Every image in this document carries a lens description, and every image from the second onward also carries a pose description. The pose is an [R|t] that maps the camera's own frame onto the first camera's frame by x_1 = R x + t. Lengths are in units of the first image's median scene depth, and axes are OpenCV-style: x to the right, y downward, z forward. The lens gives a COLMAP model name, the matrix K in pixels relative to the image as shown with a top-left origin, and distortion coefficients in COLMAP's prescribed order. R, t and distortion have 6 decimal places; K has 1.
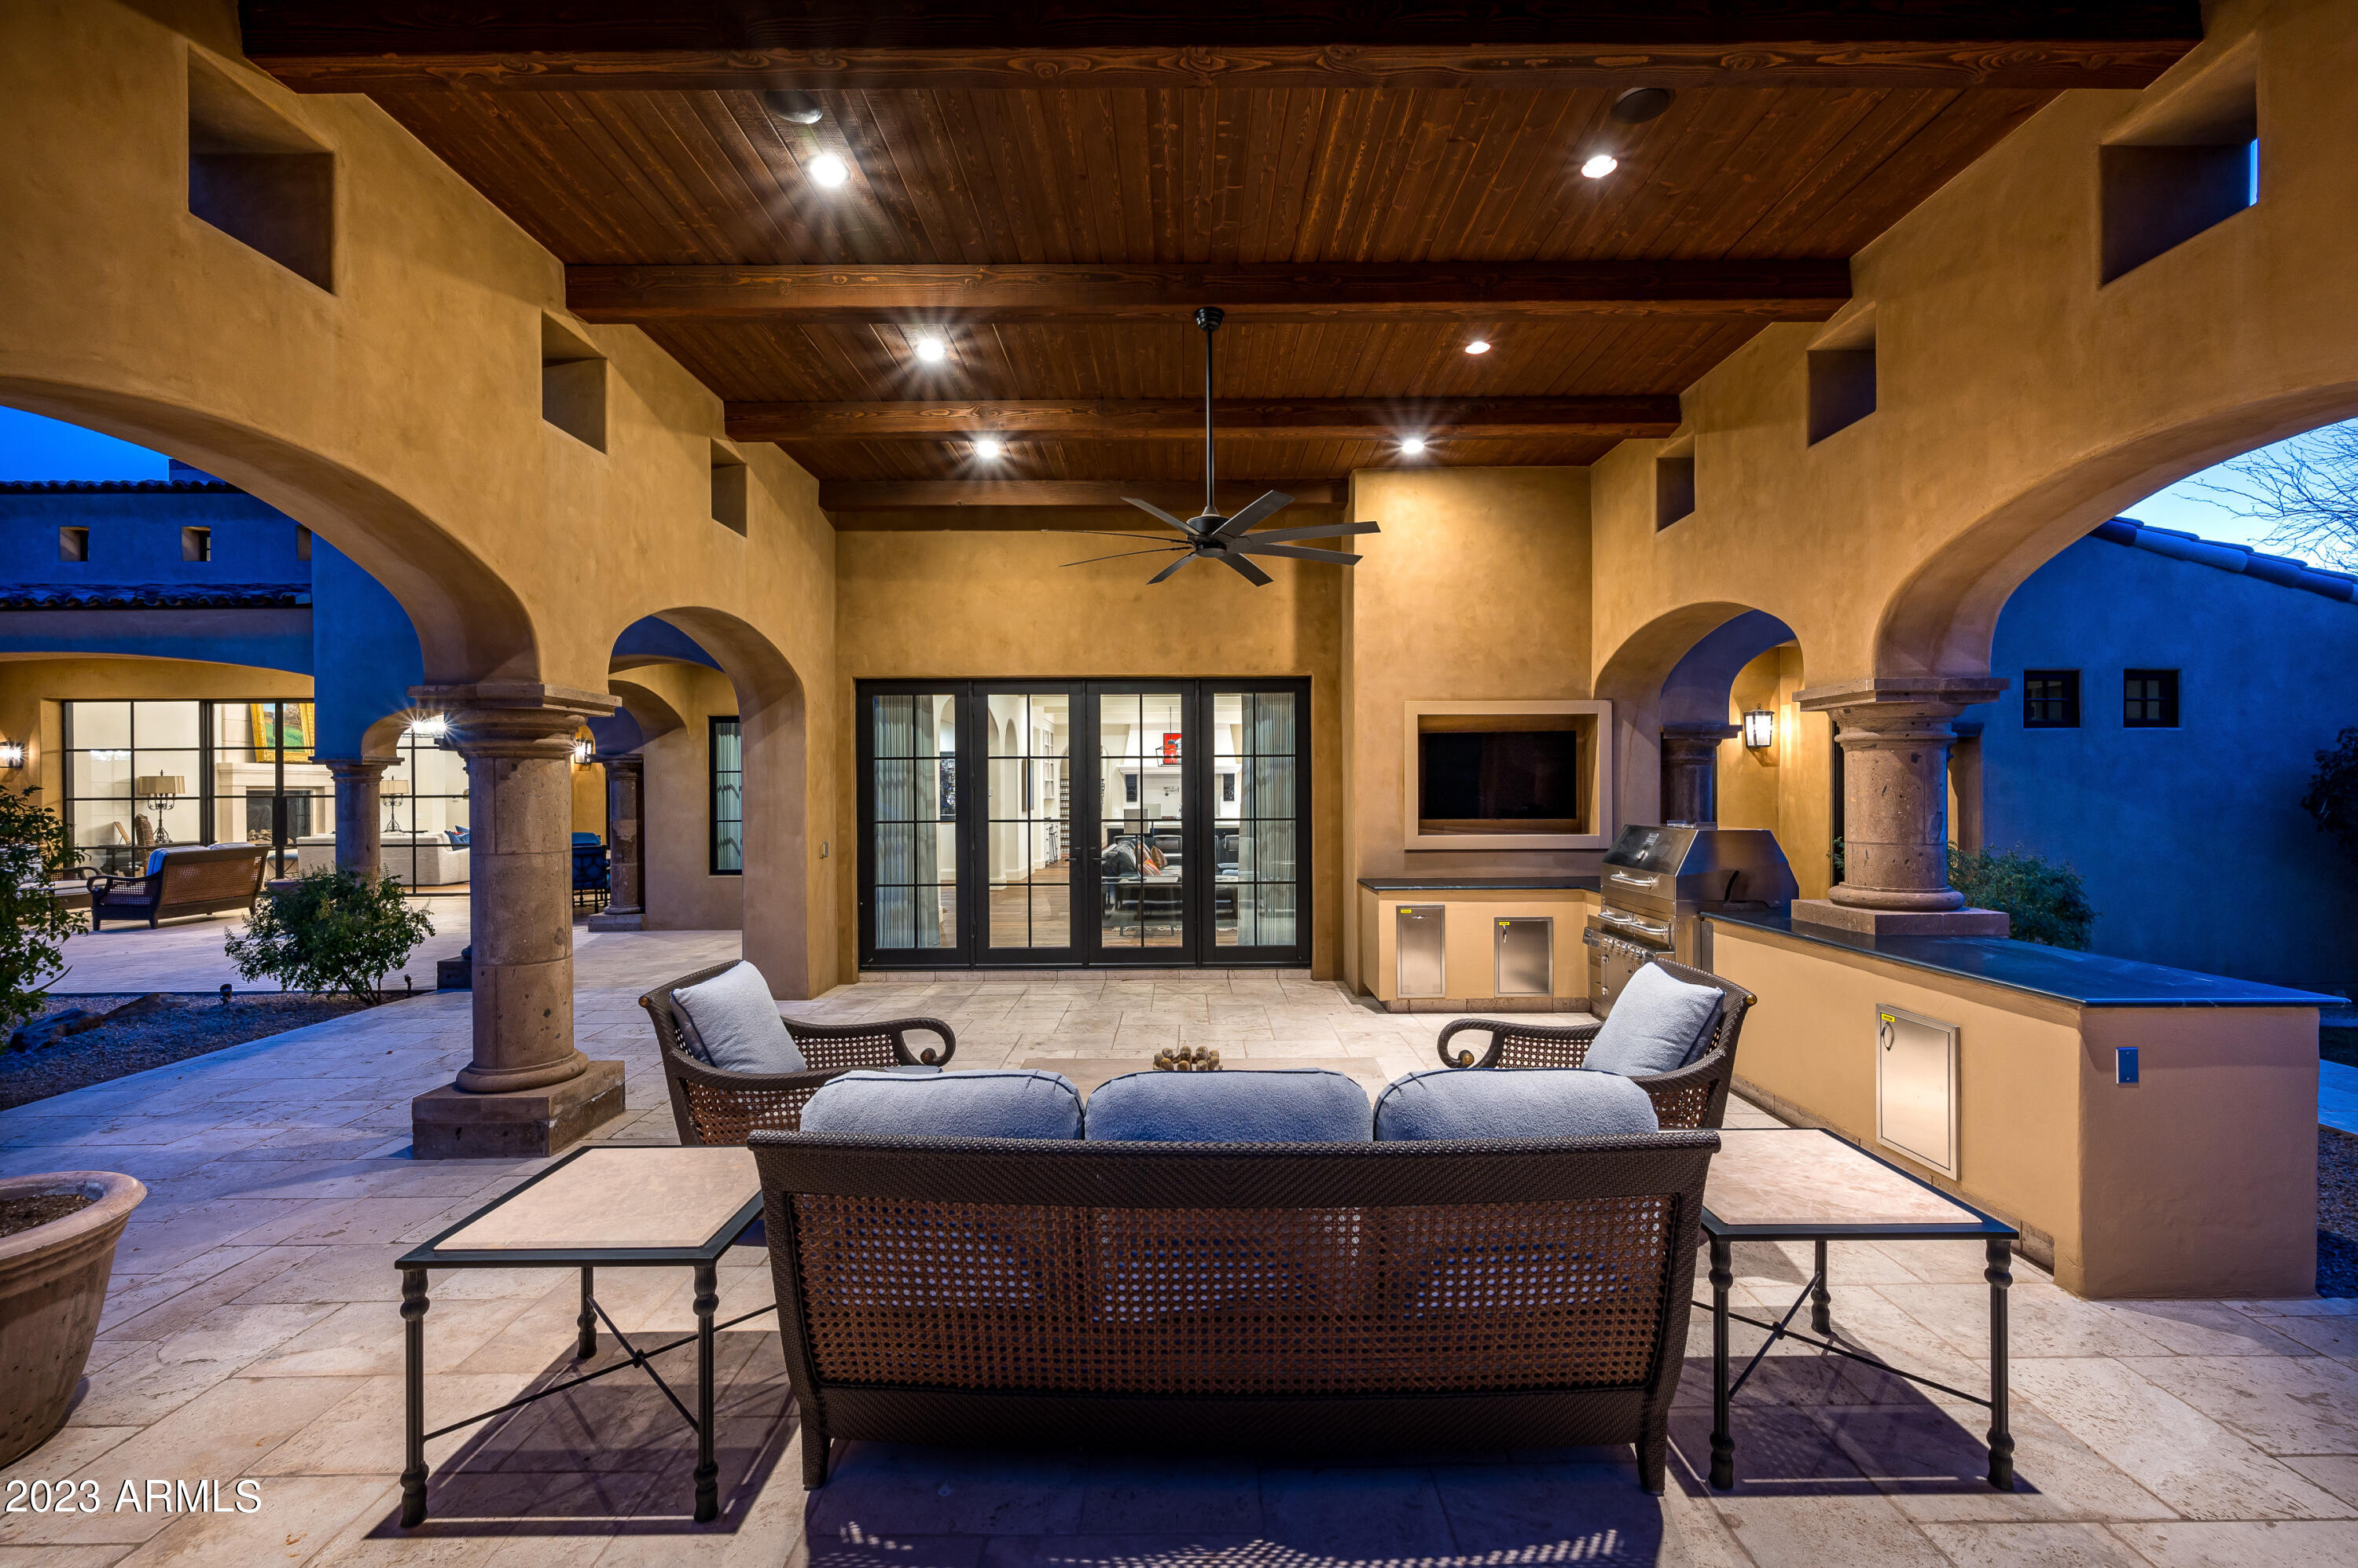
lens RADIAL K [[1015.3, 0, 1177.9], [0, 1015.3, 789.7], [0, 0, 1]] dist [-0.000172, -0.000017]
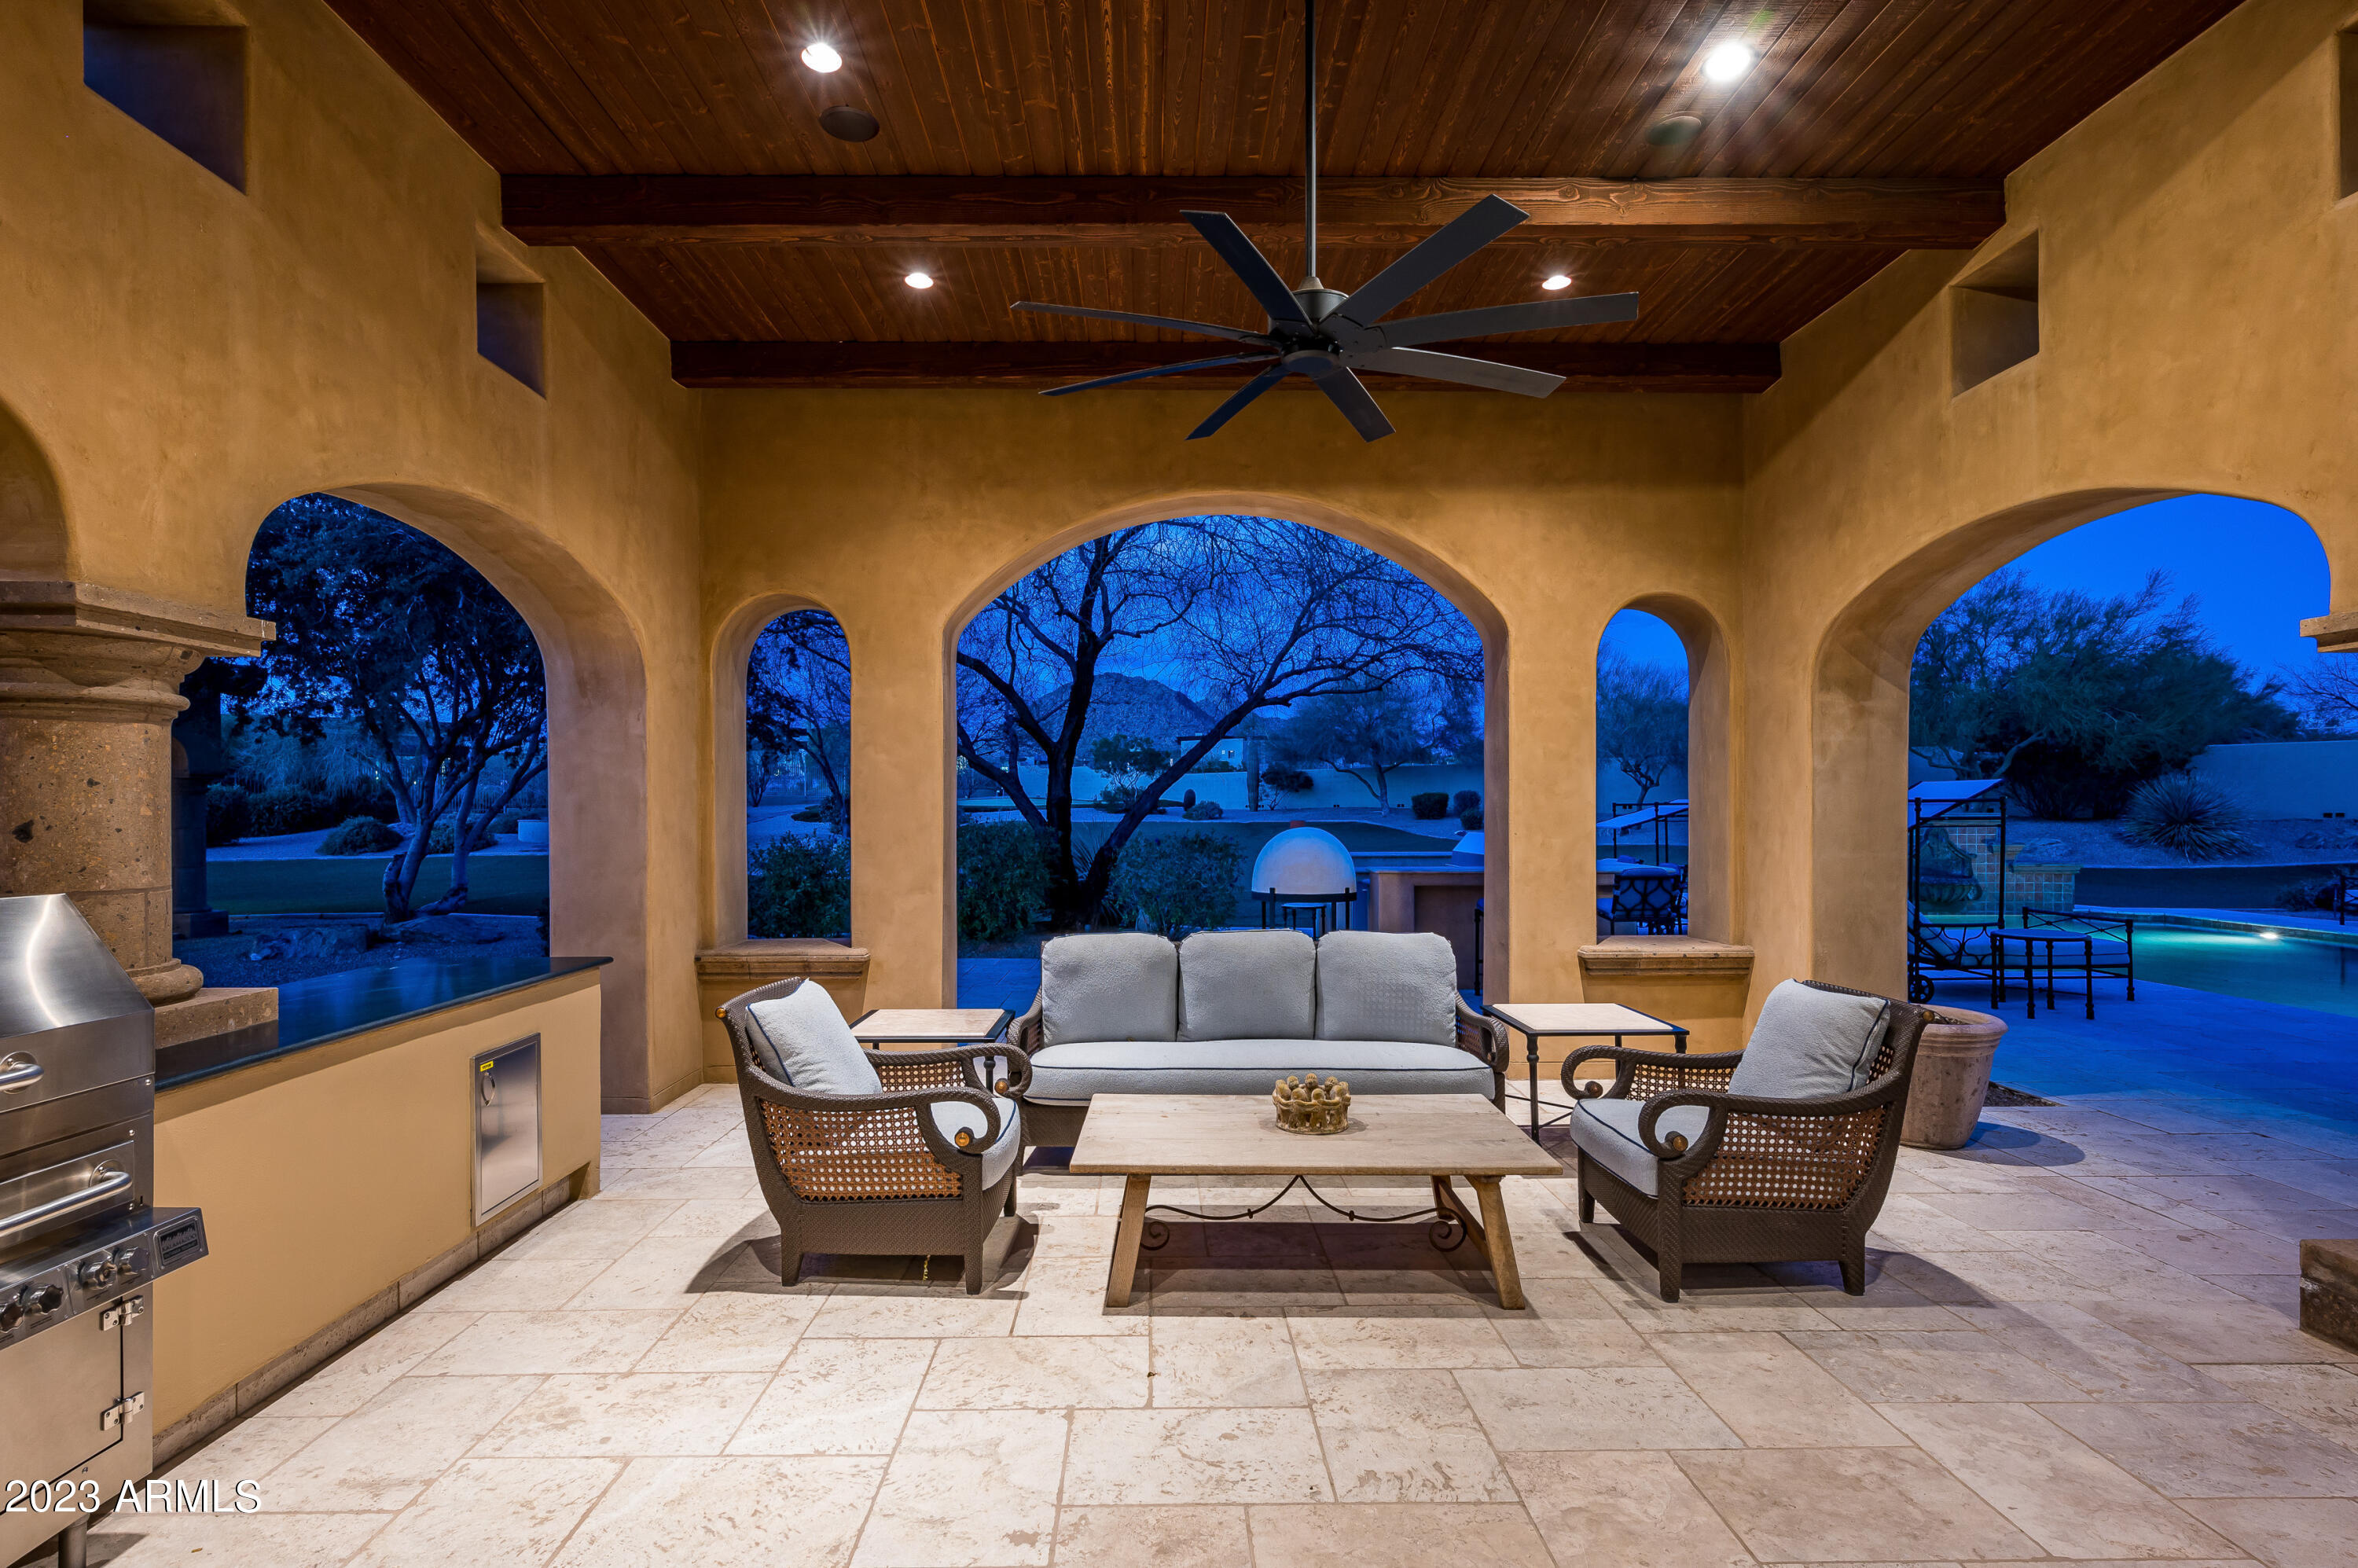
lens RADIAL K [[1082.2, 0, 1152.8], [0, 1082.2, 818.9], [0, 0, 1]] dist [0.002048, -0.000282]
pose [[-0.999964, 0.008407, -0.001437, 0.136585], [0.008398, 0.999947, 0.006020, 0.016448], [0.001487, 0.006008, -0.999981, 1.787216]]
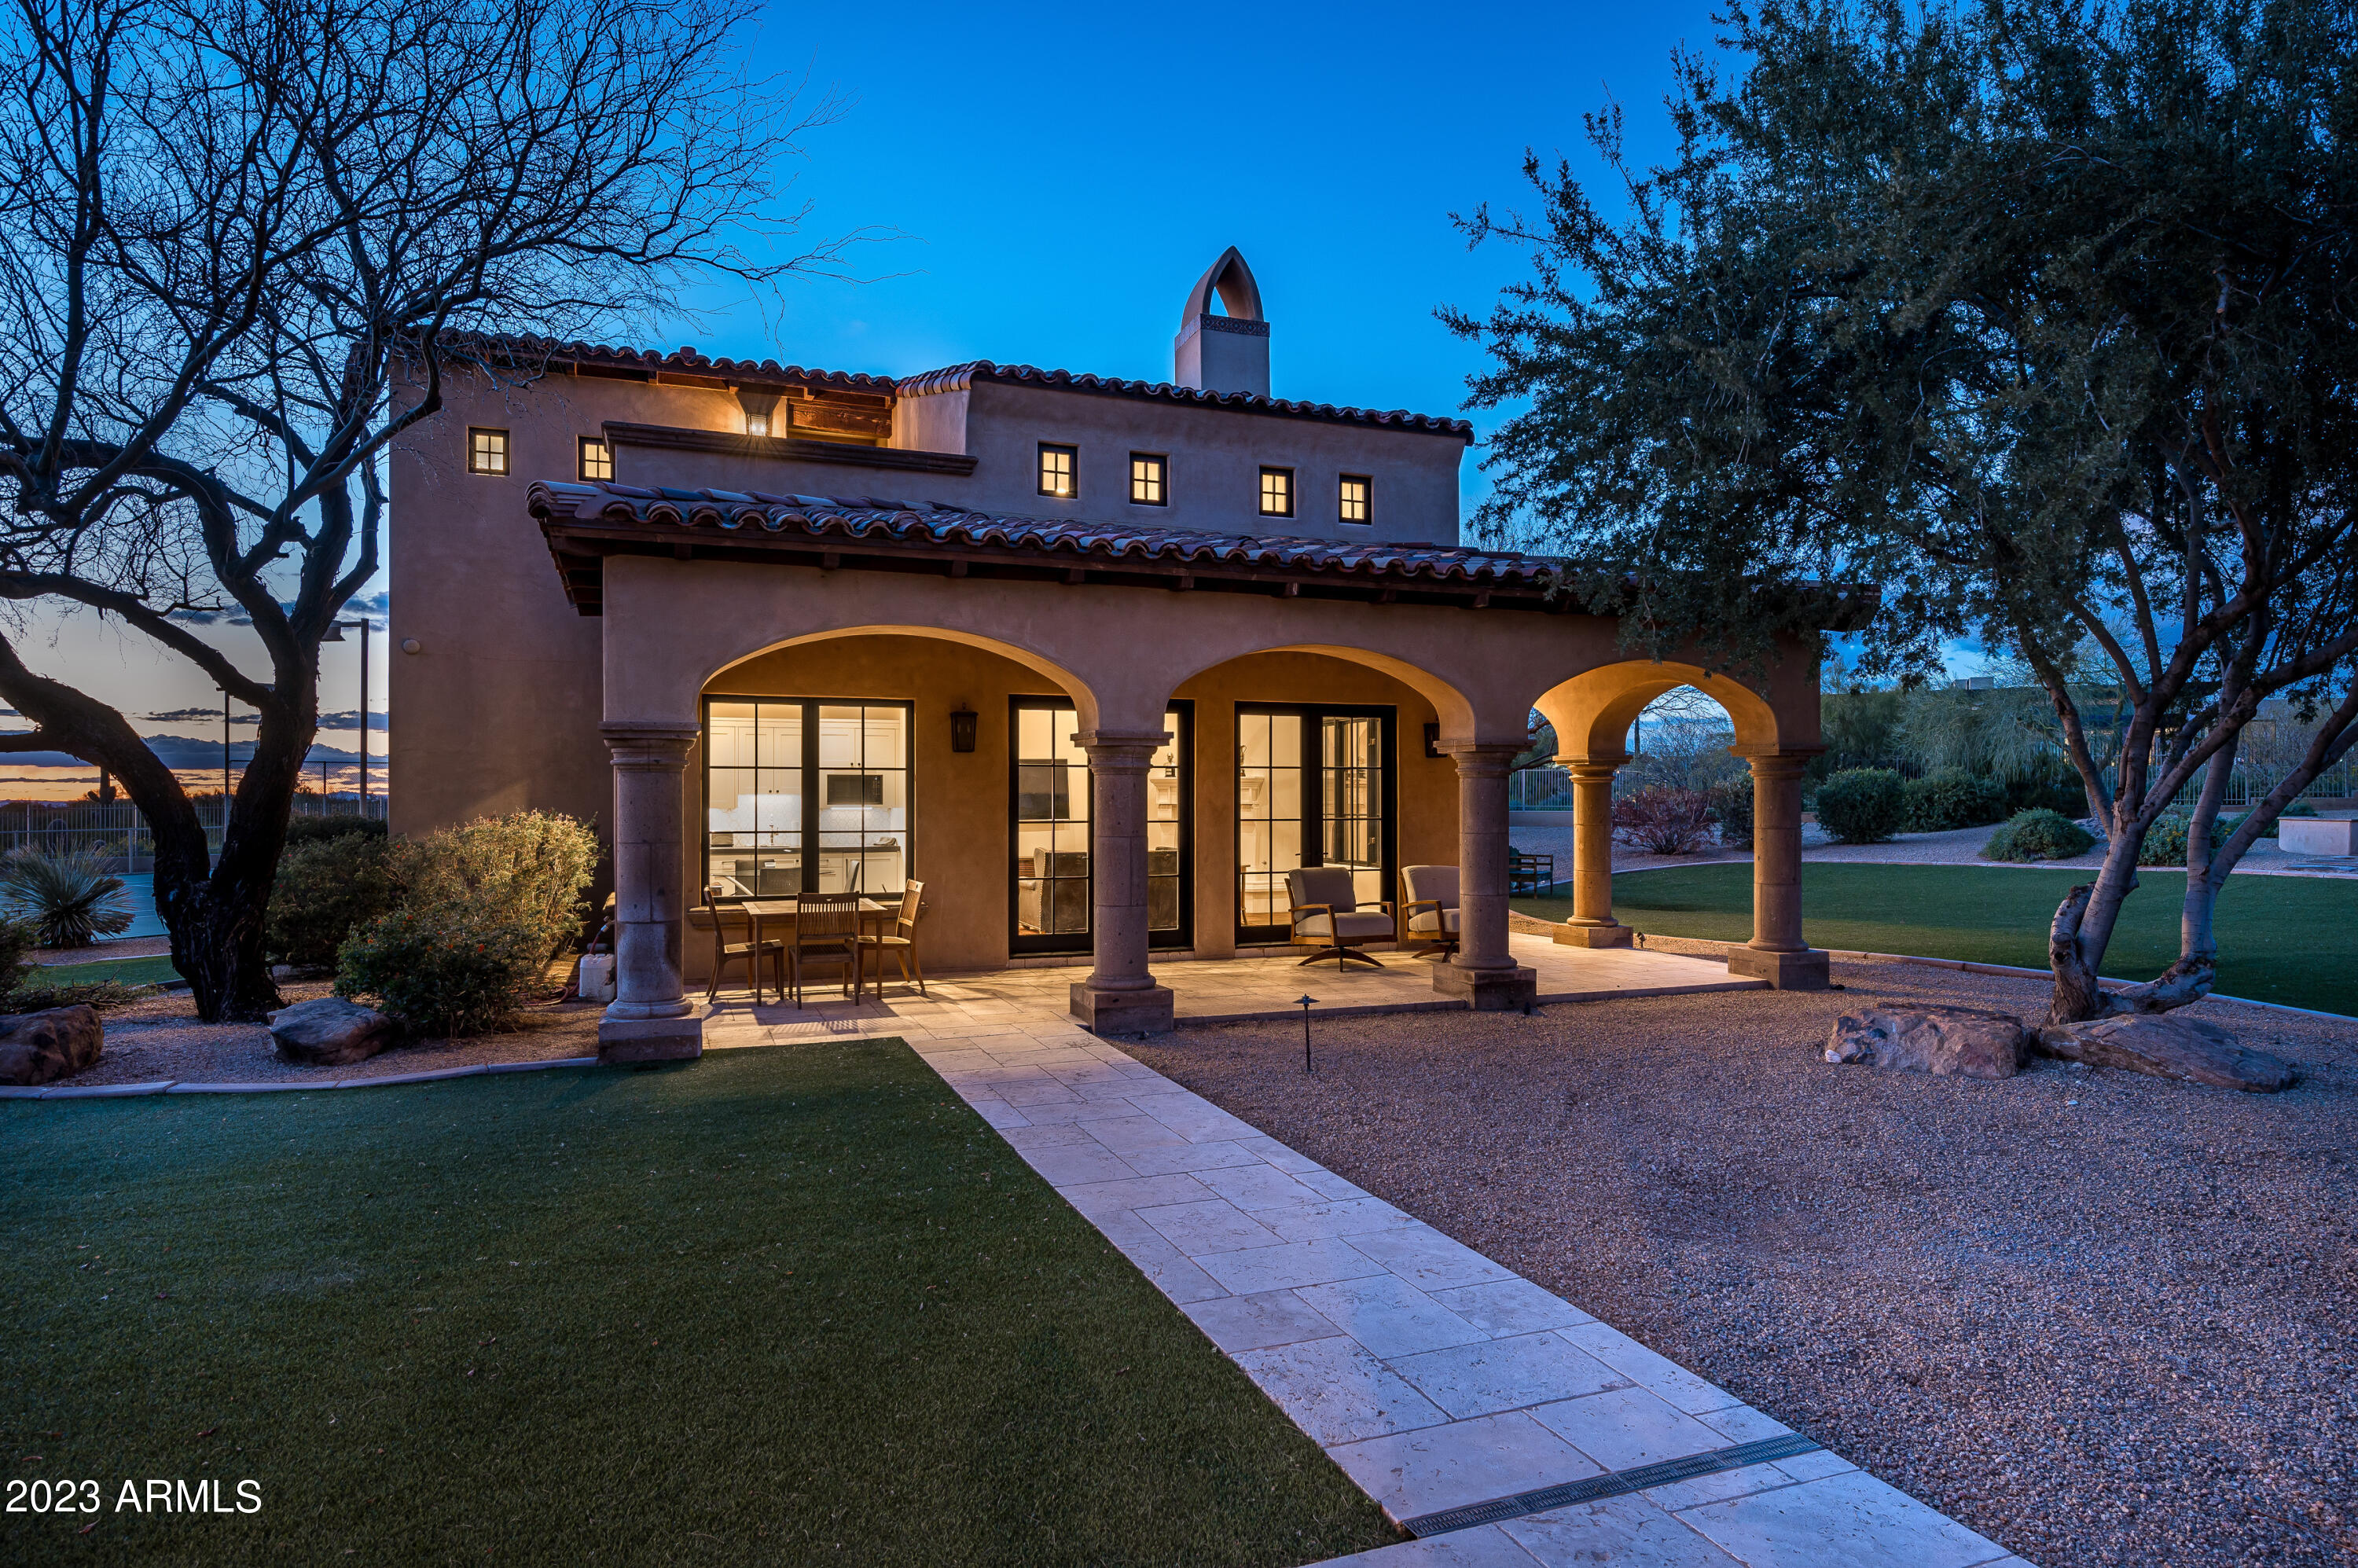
lens RADIAL K [[1338.8, 0, 1174.7], [0, 1338.8, 793.4], [0, 0, 1]] dist [0.003414, 0.000484]
pose [[-0.355976, 0.010070, 0.934441, 0.348940], [-0.001308, 0.999936, -0.011274, 0.012152], [-0.934494, -0.005235, -0.355940, 1.473376]]
